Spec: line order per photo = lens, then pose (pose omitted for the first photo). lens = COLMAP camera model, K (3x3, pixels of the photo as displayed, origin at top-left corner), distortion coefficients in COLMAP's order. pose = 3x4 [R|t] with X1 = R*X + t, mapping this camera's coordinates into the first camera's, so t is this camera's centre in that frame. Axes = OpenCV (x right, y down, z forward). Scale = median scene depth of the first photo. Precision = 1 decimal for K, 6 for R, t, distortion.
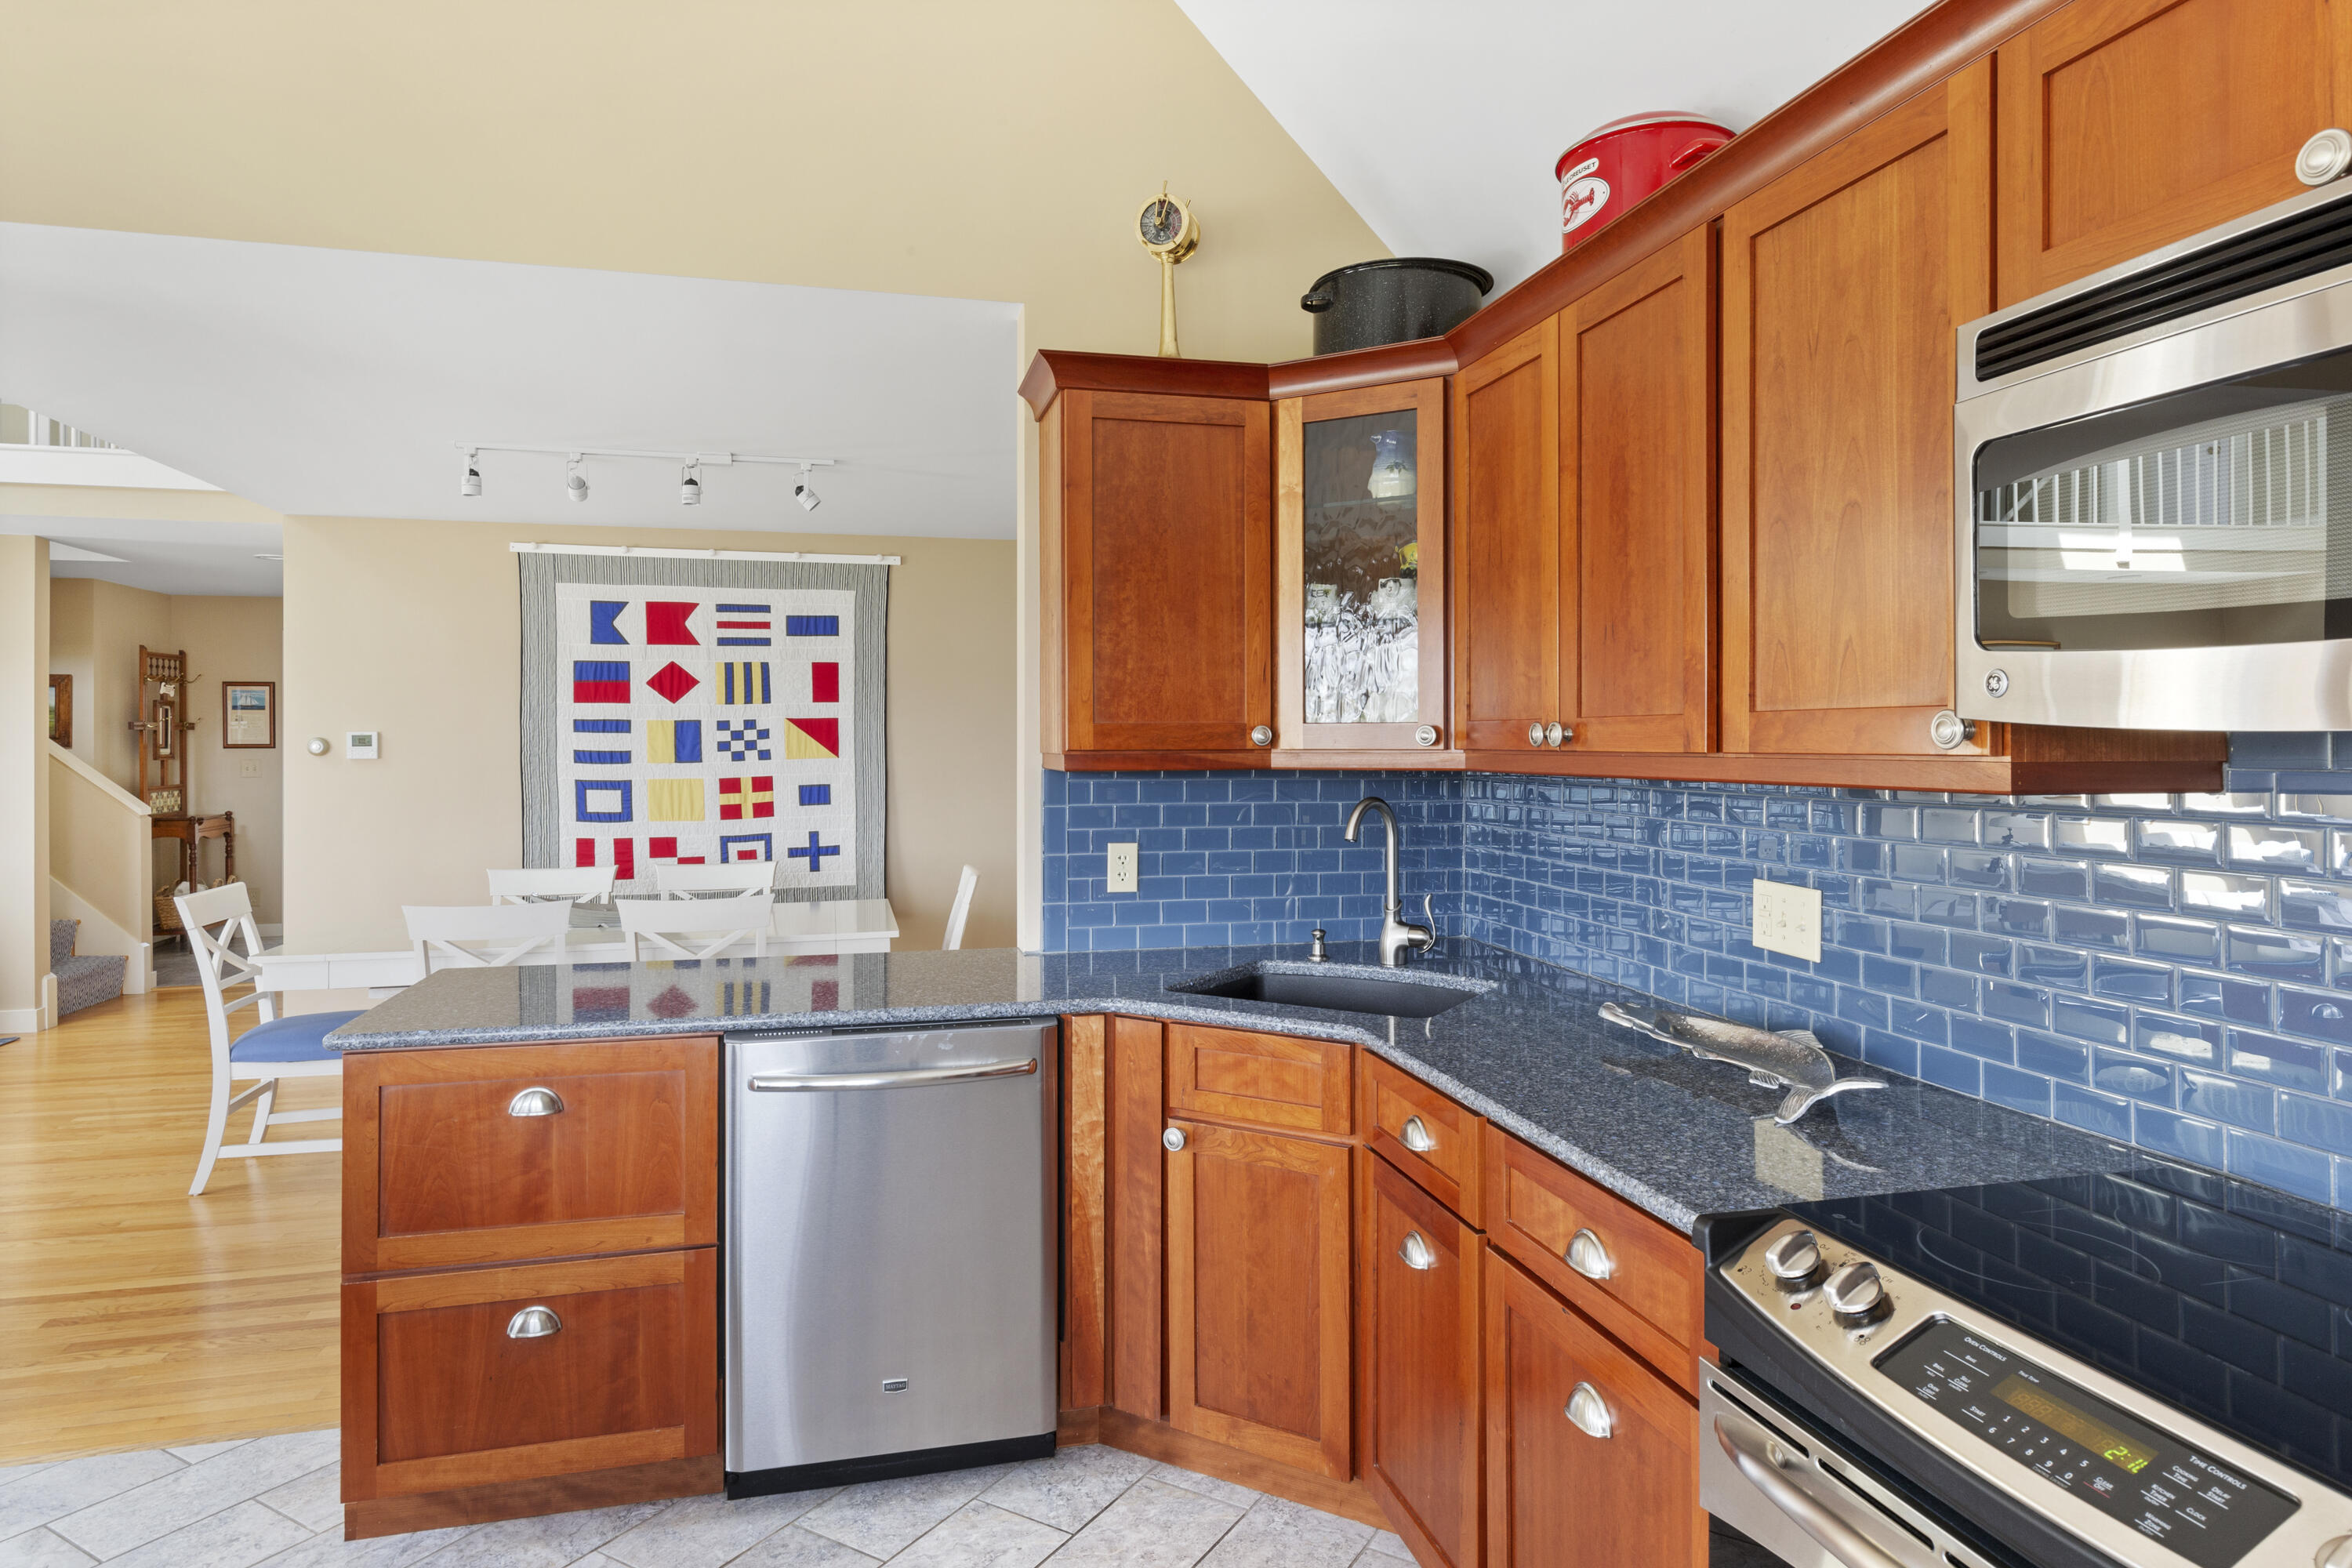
lens RADIAL K [[1352.6, 0, 1152.1], [0, 1352.6, 728.2], [0, 0, 1]] dist [0.022299, -0.001026]
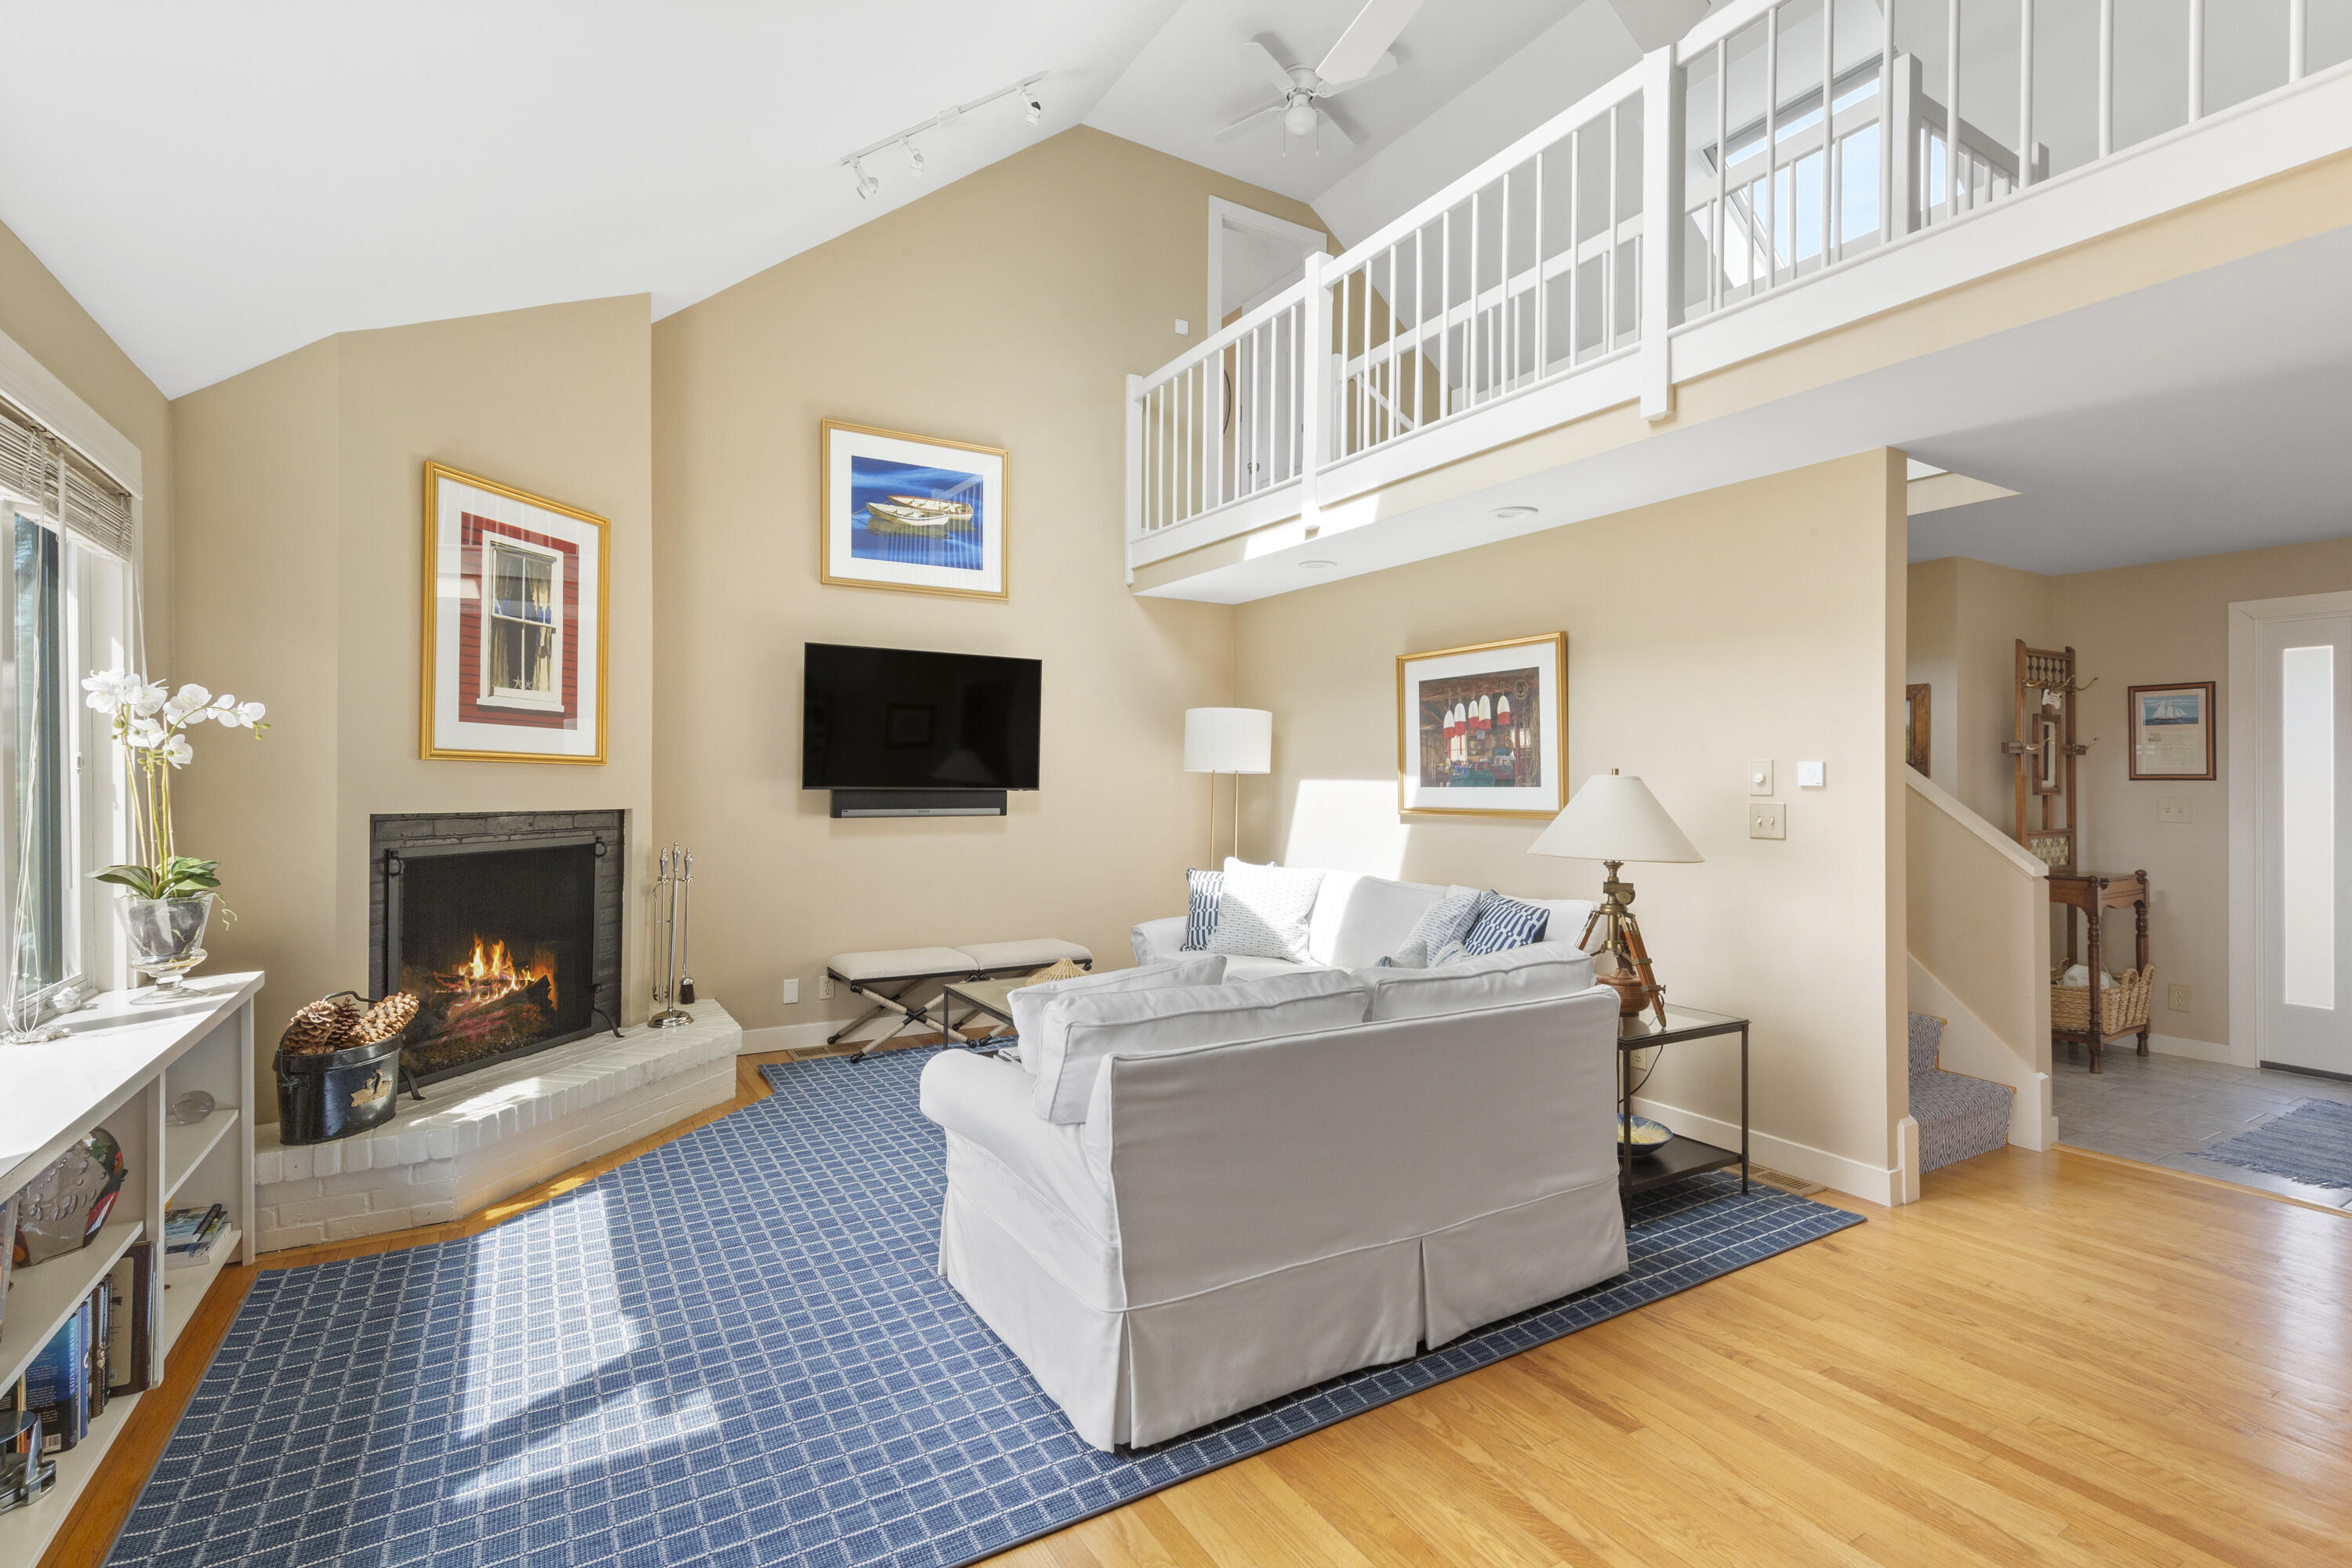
lens RADIAL K [[1058.8, 0, 1201.5], [0, 1058.8, 778.9], [0, 0, 1]] dist [0.011986, -0.002031]
pose [[0.305856, 0.001479, -0.952077, -0.454602], [0.002075, 0.999995, 0.002220, 0.018064], [0.952076, -0.002654, 0.305851, 0.563412]]
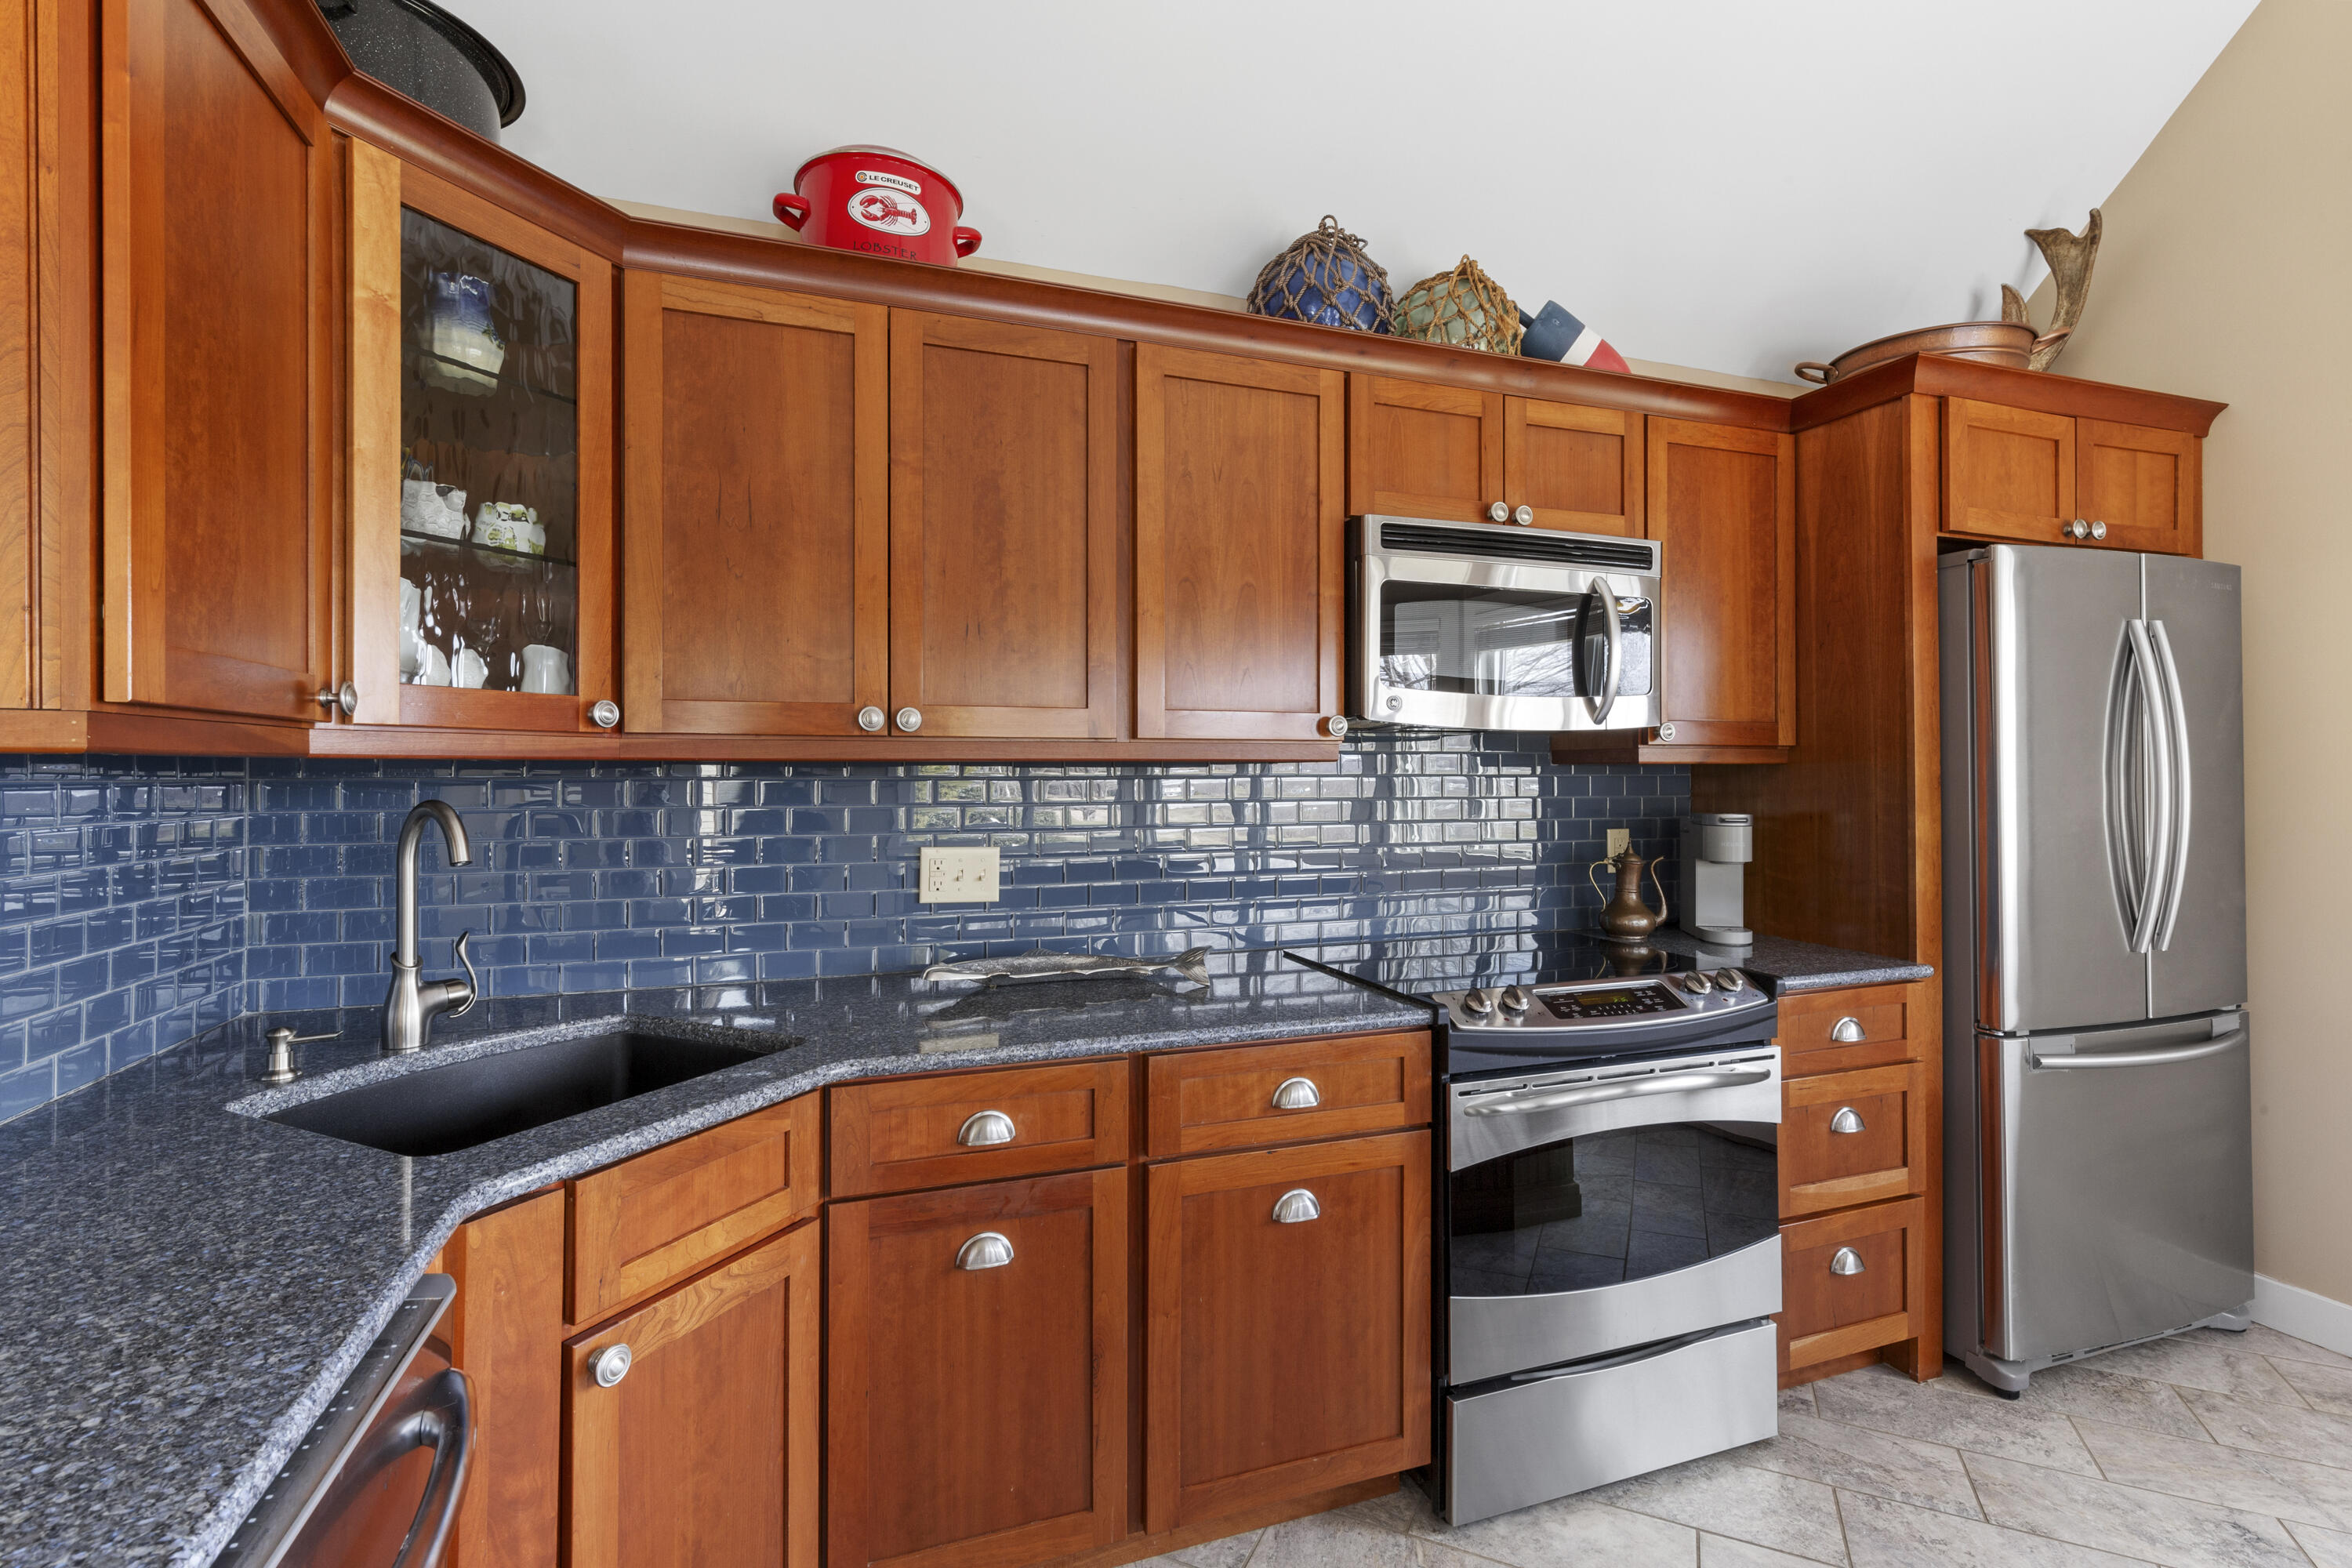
lens RADIAL K [[1058.8, 0, 1201.3], [0, 1058.8, 760.9], [0, 0, 1]] dist [0.011986, -0.002031]
pose [[-0.112777, 0.011846, 0.993550, -0.180932], [-0.009494, 0.999870, -0.012999, 0.015141], [-0.993575, -0.010899, -0.112649, 0.298870]]
